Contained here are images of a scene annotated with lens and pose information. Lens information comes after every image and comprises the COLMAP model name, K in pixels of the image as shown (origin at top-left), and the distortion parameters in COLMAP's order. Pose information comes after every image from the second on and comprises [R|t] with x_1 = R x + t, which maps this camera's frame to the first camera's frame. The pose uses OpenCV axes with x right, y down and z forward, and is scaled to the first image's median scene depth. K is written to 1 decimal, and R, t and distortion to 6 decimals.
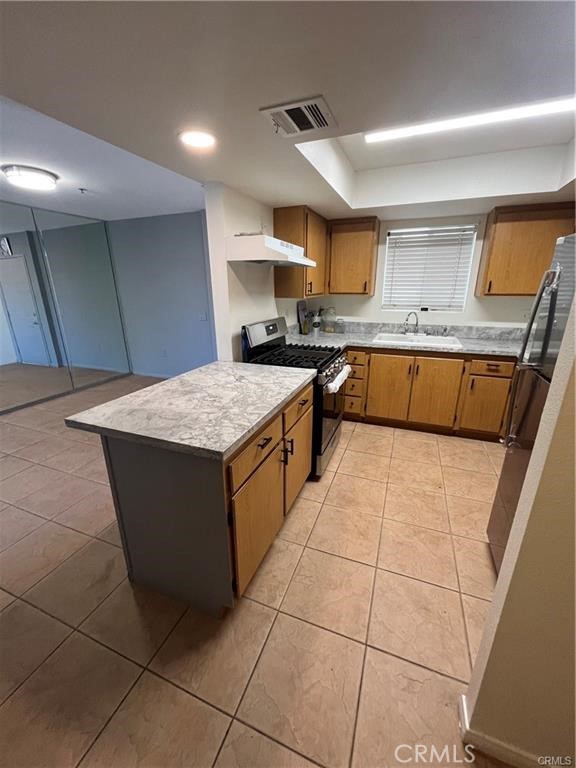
lens RADIAL K [[307.3, 0, 287.2], [0, 307.3, 381.5], [0, 0, 1]] dist [-0.002647, -0.000406]
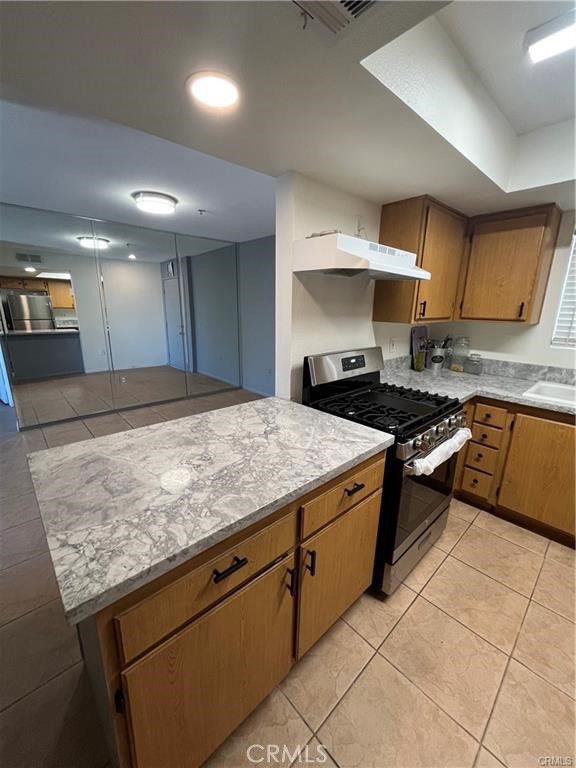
lens RADIAL K [[307.3, 0, 288.1], [0, 307.3, 382.5], [0, 0, 1]] dist [-0.002647, -0.000406]
pose [[0.901098, 0.124942, -0.415225, 0.117136], [-0.149305, 0.988434, -0.026591, -0.077370], [0.407100, 0.085956, 0.909330, 0.257071]]
